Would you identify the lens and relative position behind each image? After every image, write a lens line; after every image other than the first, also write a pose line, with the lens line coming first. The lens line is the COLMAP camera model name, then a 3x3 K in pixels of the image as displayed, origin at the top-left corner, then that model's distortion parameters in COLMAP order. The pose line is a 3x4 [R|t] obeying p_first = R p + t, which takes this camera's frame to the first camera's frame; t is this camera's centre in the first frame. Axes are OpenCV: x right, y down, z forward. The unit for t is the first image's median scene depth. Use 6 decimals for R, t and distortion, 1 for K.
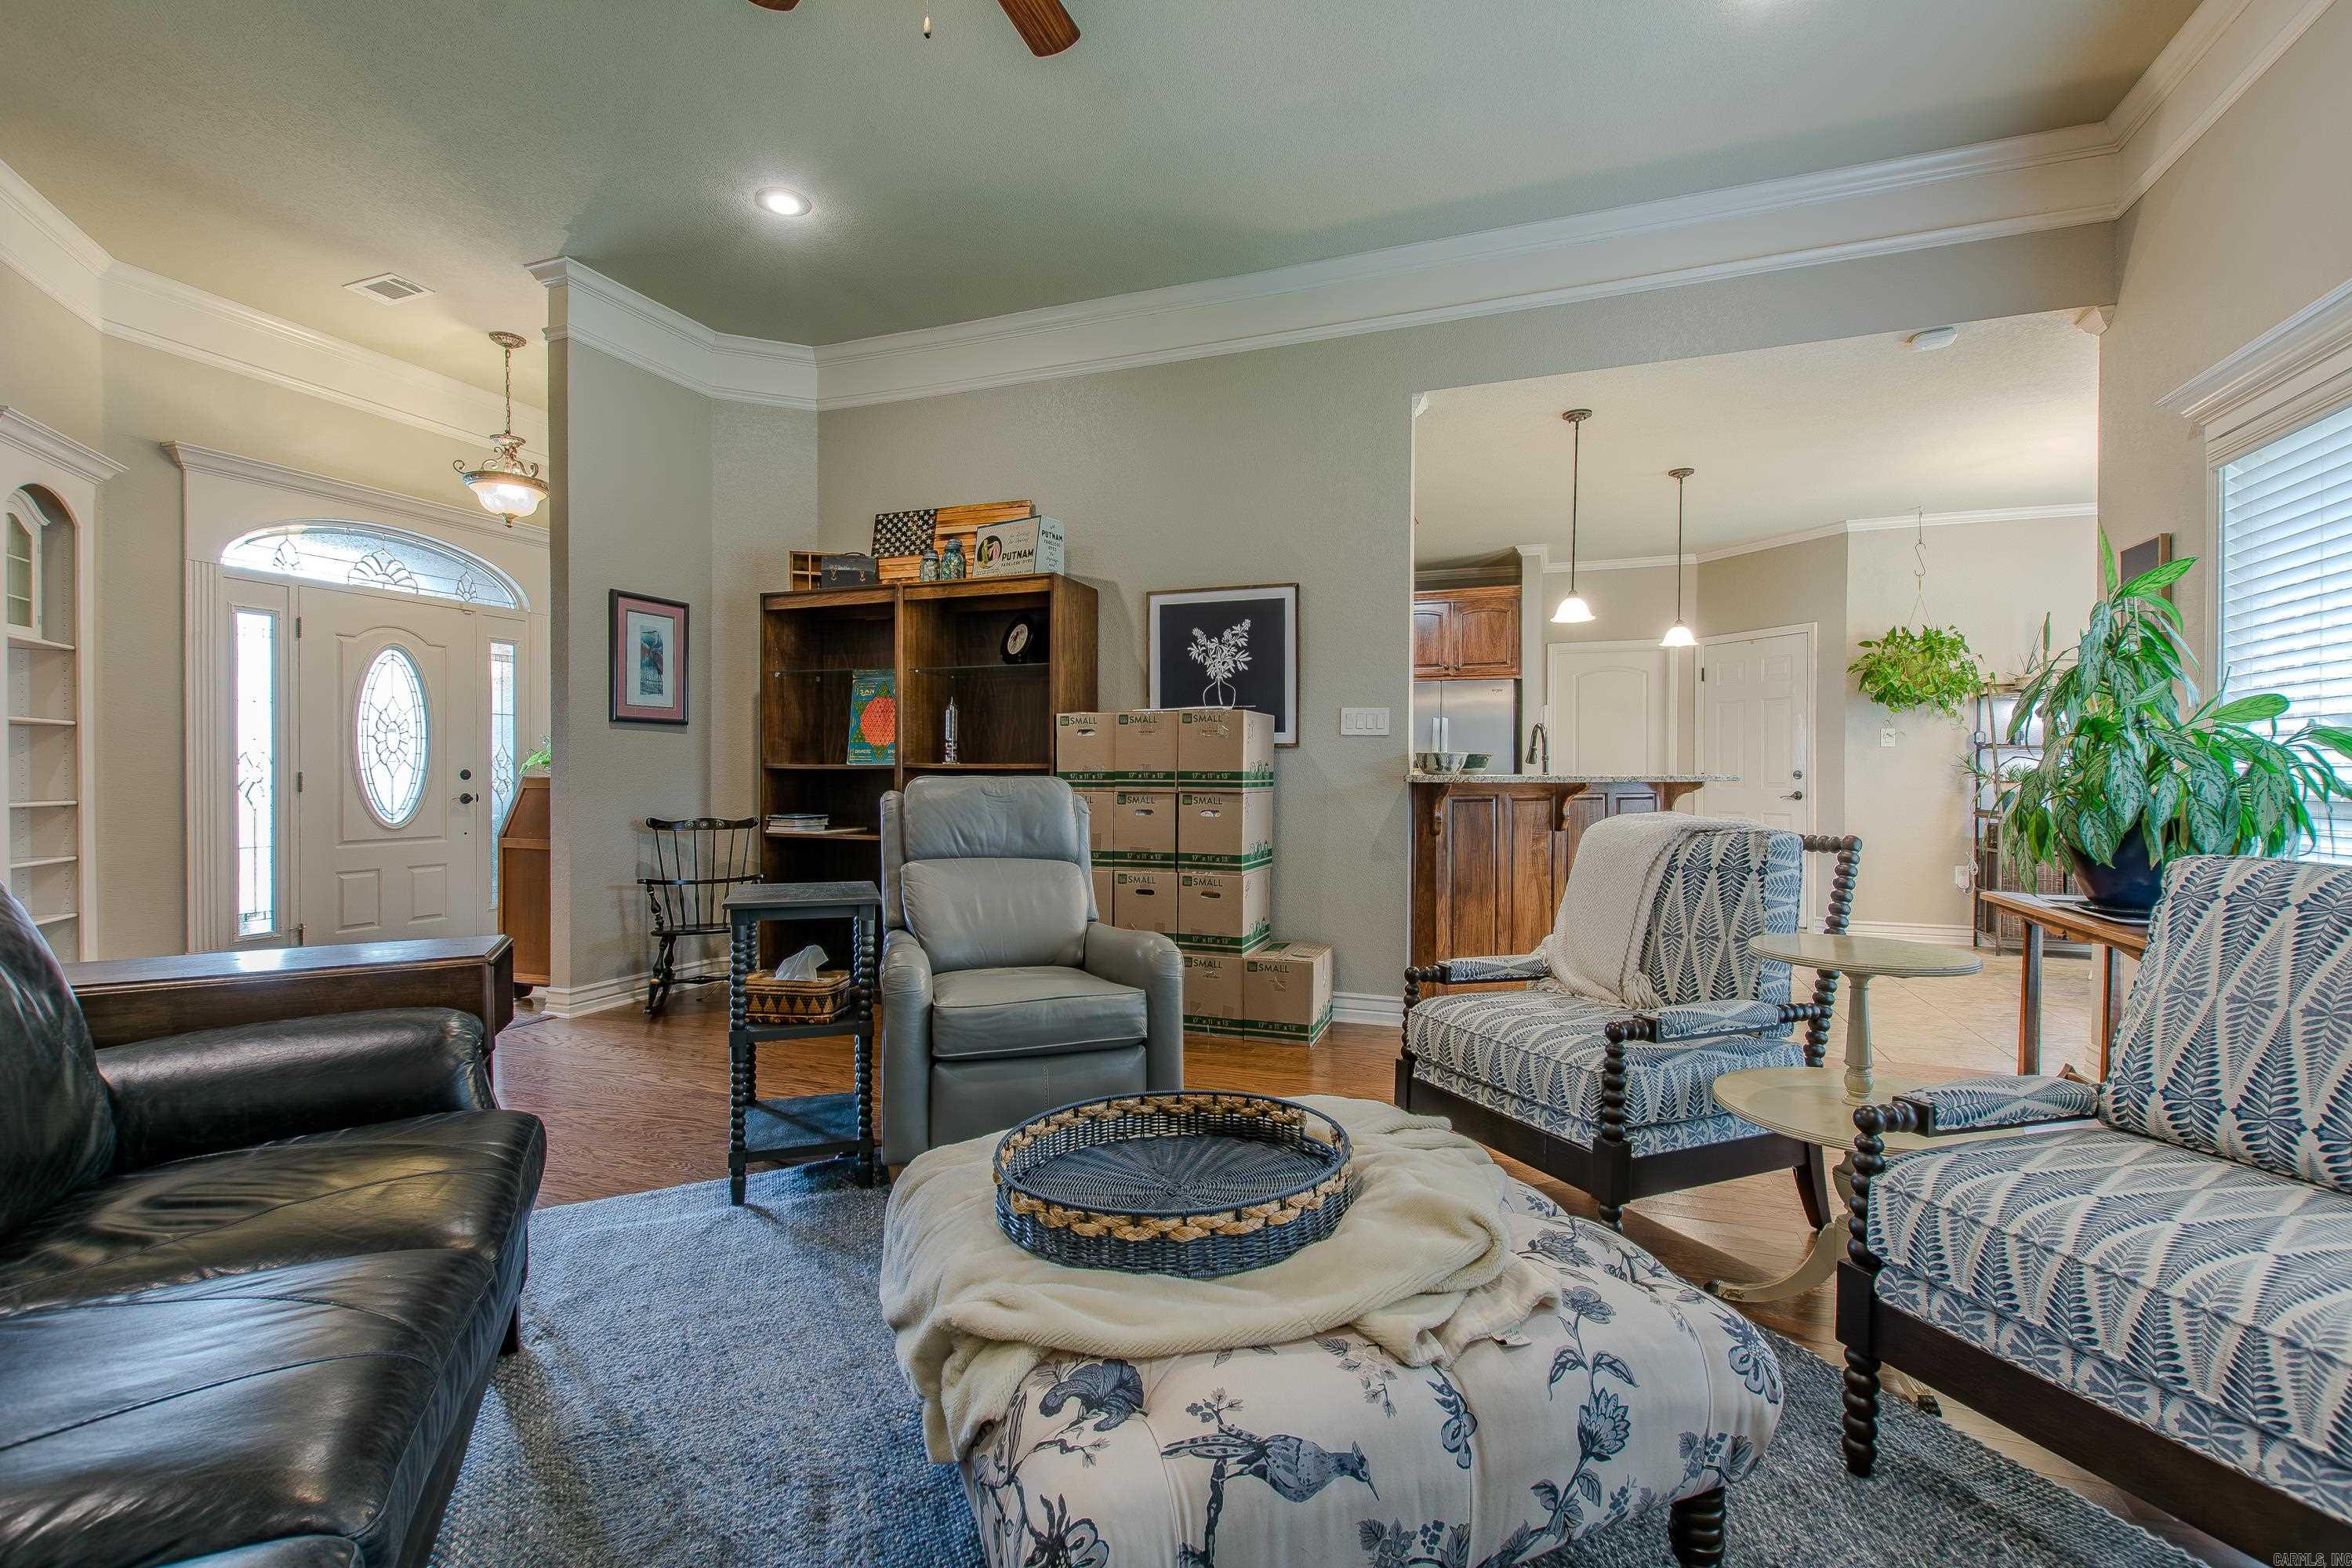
lens RADIAL K [[1031.9, 0, 1174.1], [0, 1031.9, 777.7], [0, 0, 1]] dist [0.009058, -0.003356]
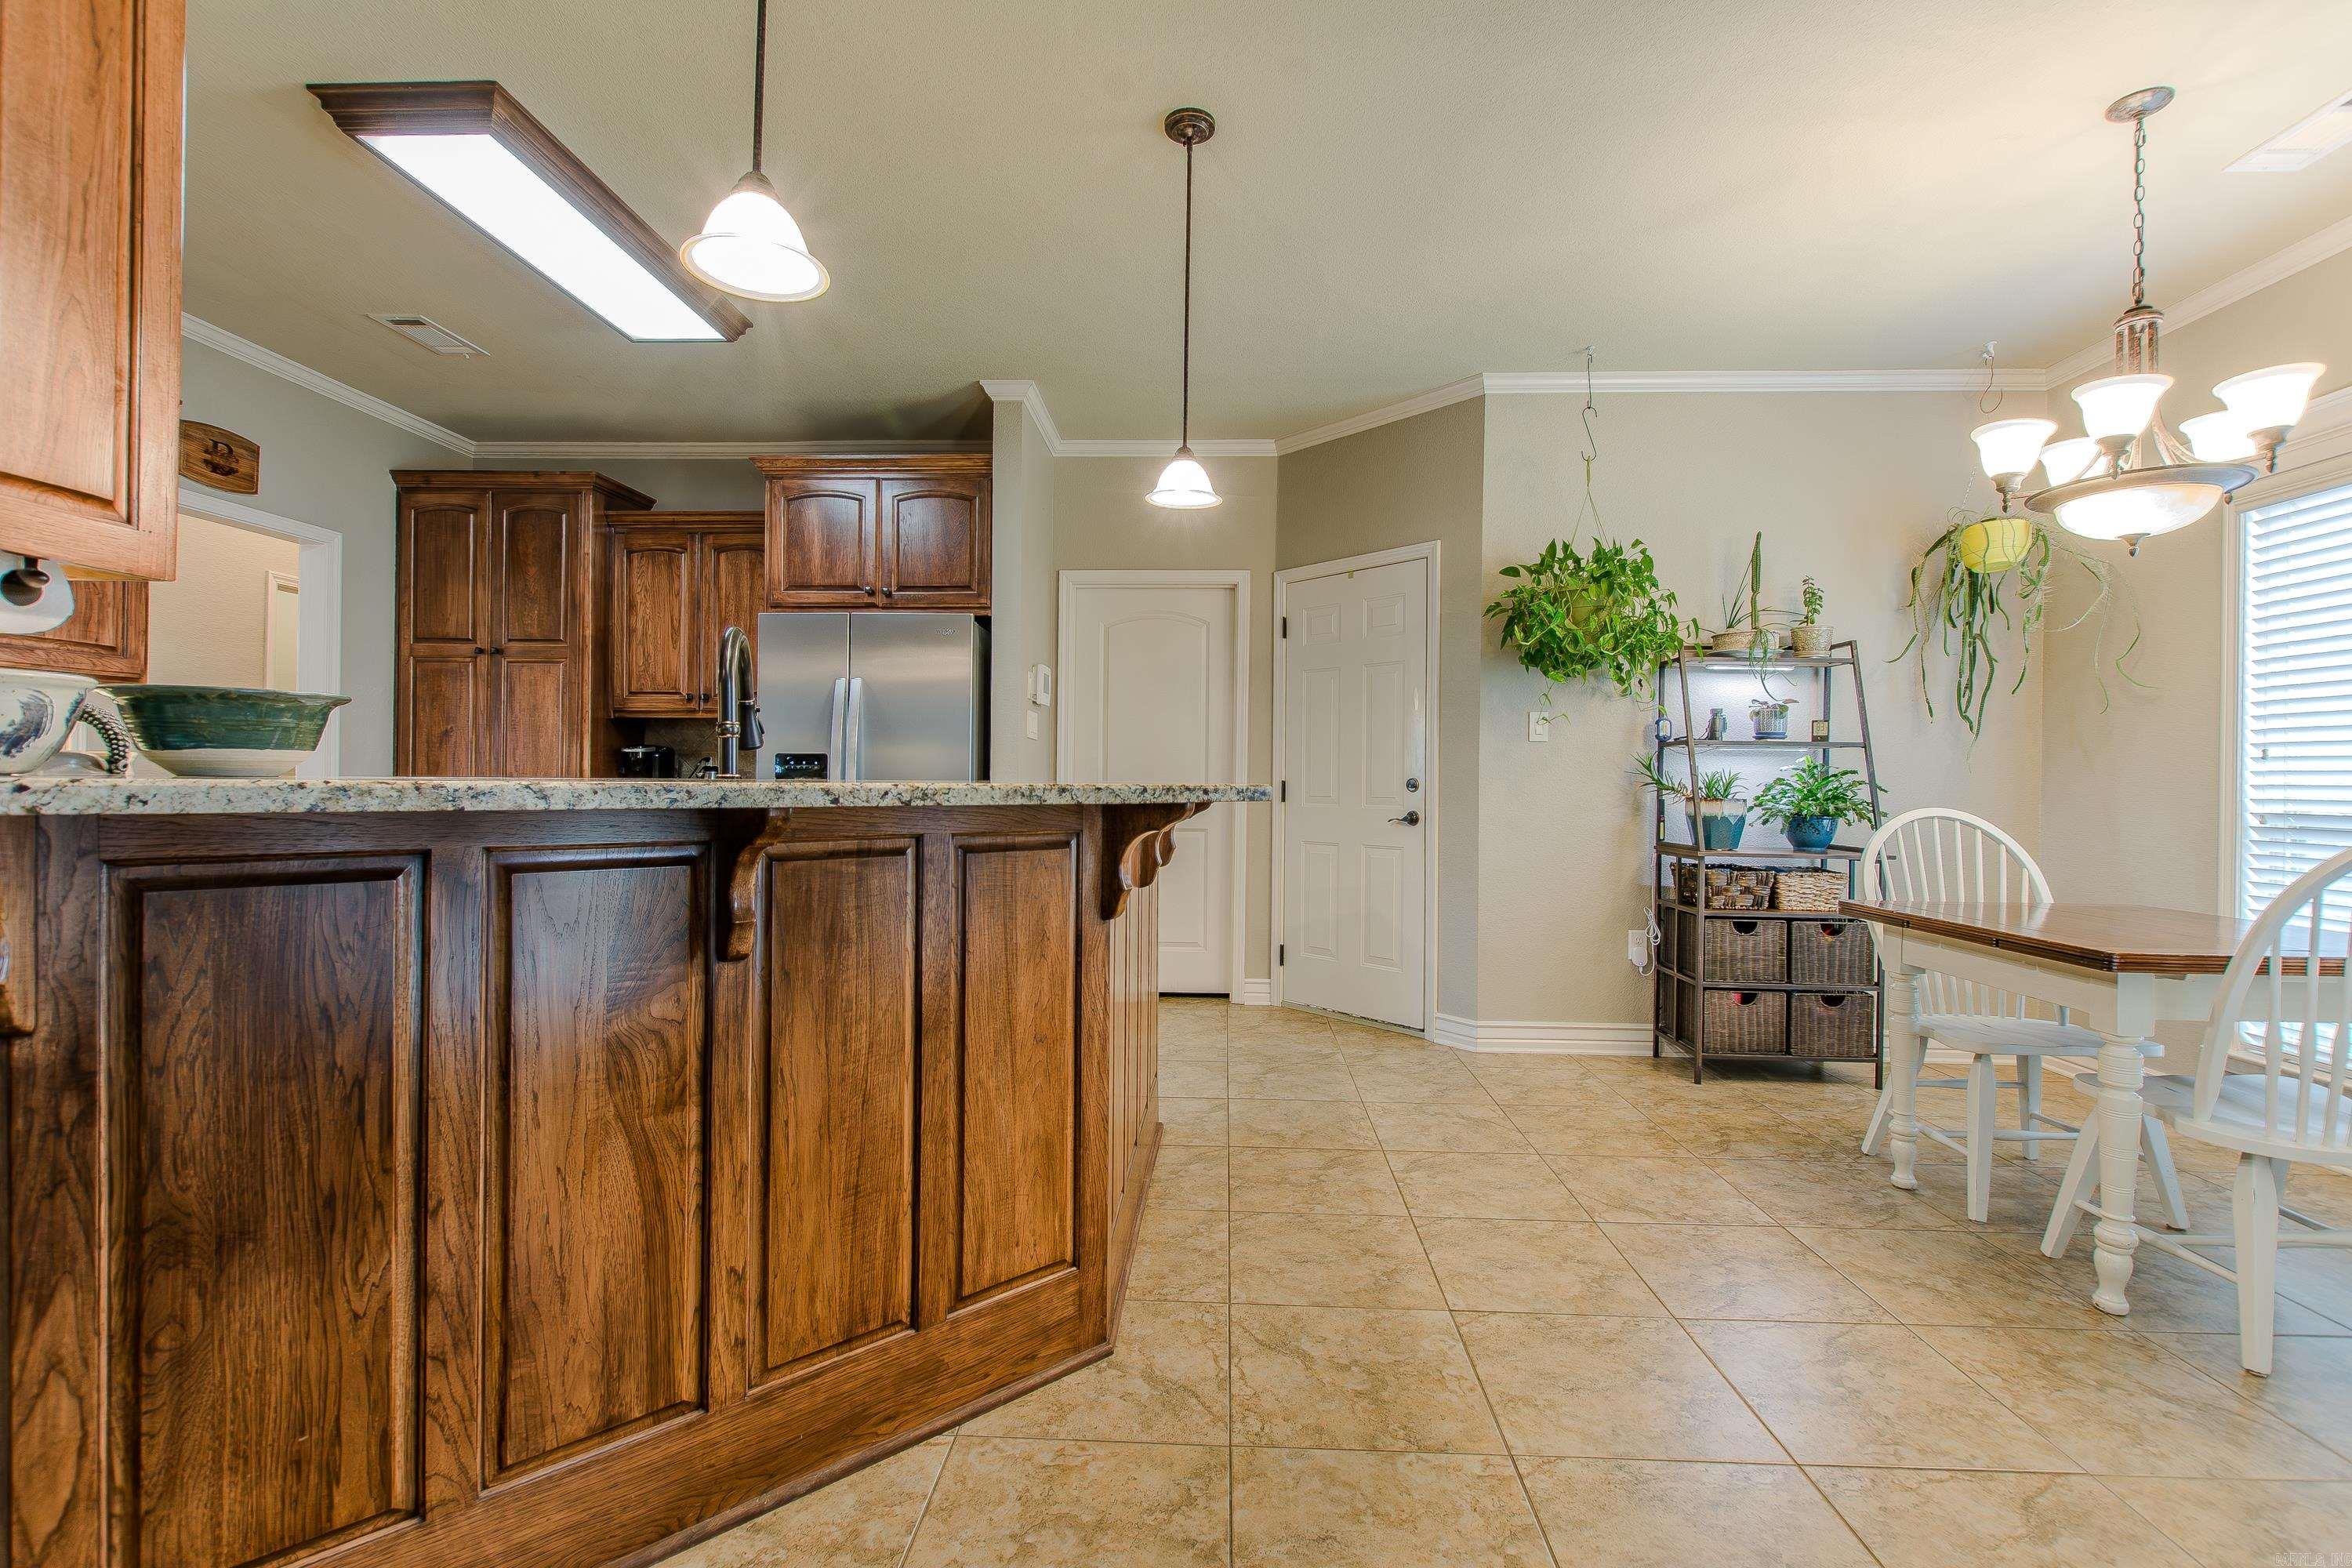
lens RADIAL K [[1031.9, 0, 1185.4], [0, 1031.9, 777.2], [0, 0, 1]] dist [0.009058, -0.003356]
pose [[0.949311, 0.008751, 0.314216, 0.306481], [-0.006637, 0.999948, -0.007796, -0.002265], [-0.314268, 0.005316, 0.949319, 0.500361]]
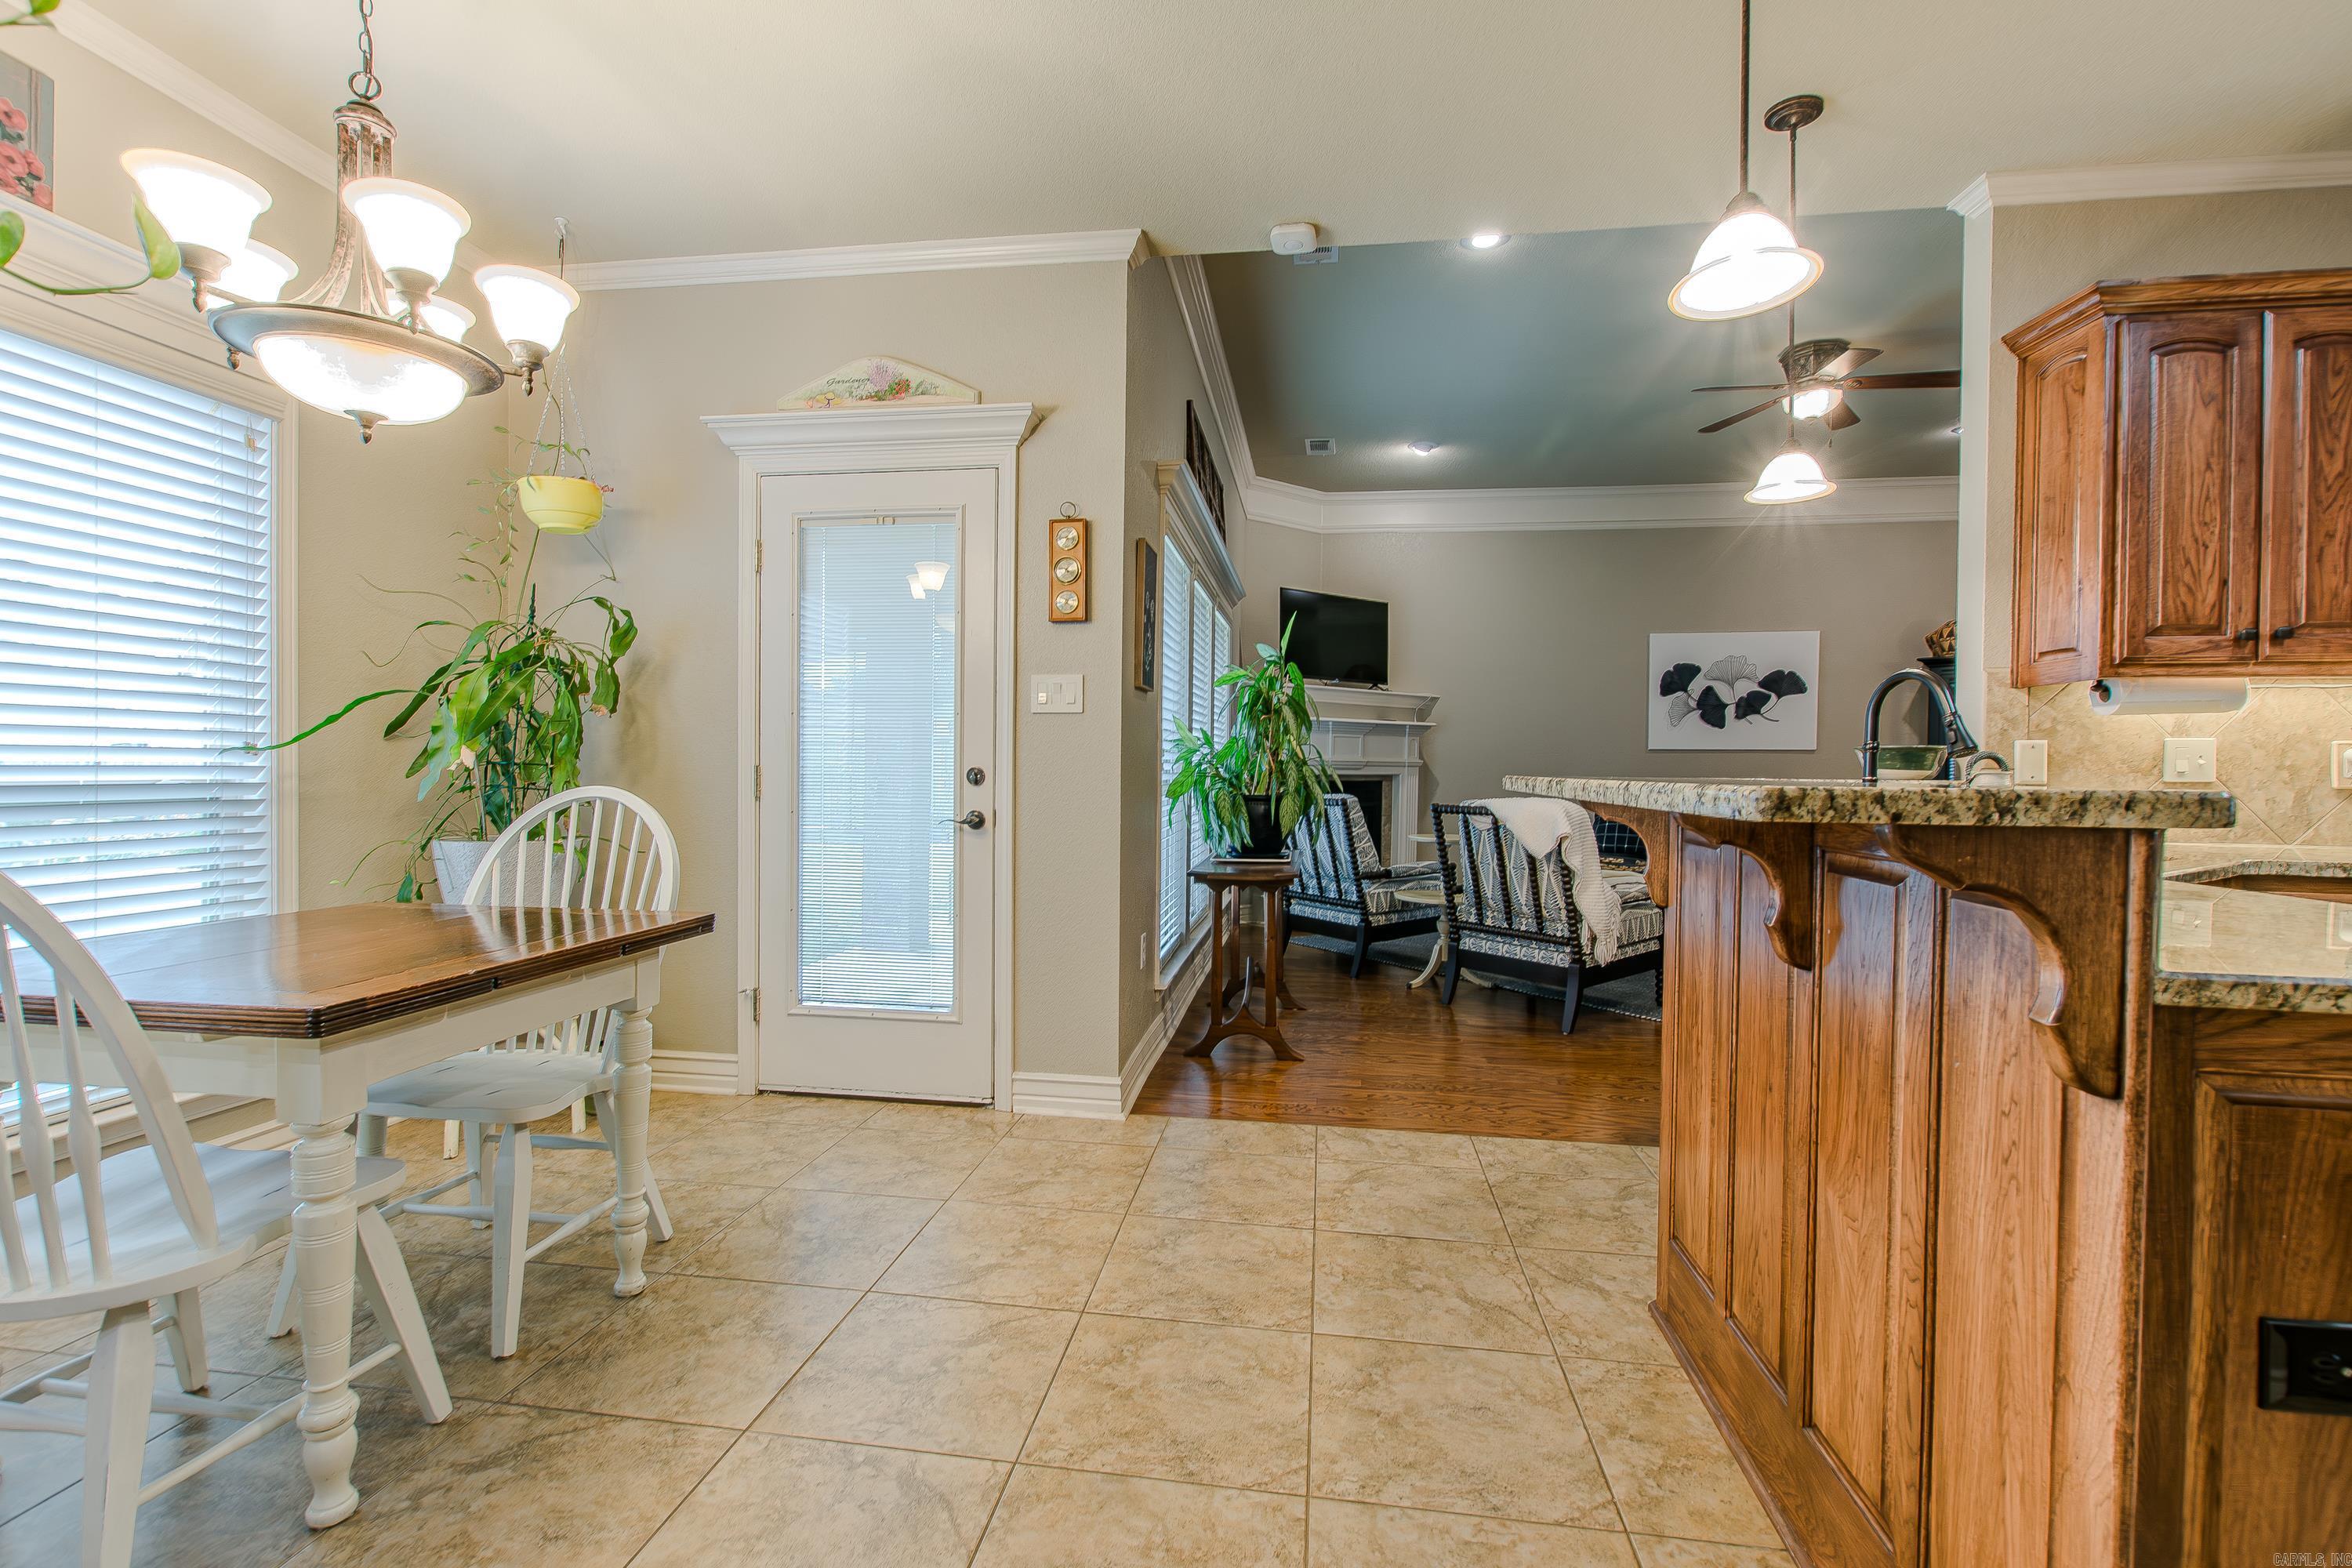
lens RADIAL K [[1031.9, 0, 1175.3], [0, 1031.9, 776.6], [0, 0, 1]] dist [0.009058, -0.003356]
pose [[-0.976955, -0.013238, -0.213037, 0.601804], [-0.017303, 0.999702, 0.017229, -0.006022], [0.212745, 0.020518, -0.976892, 1.082064]]
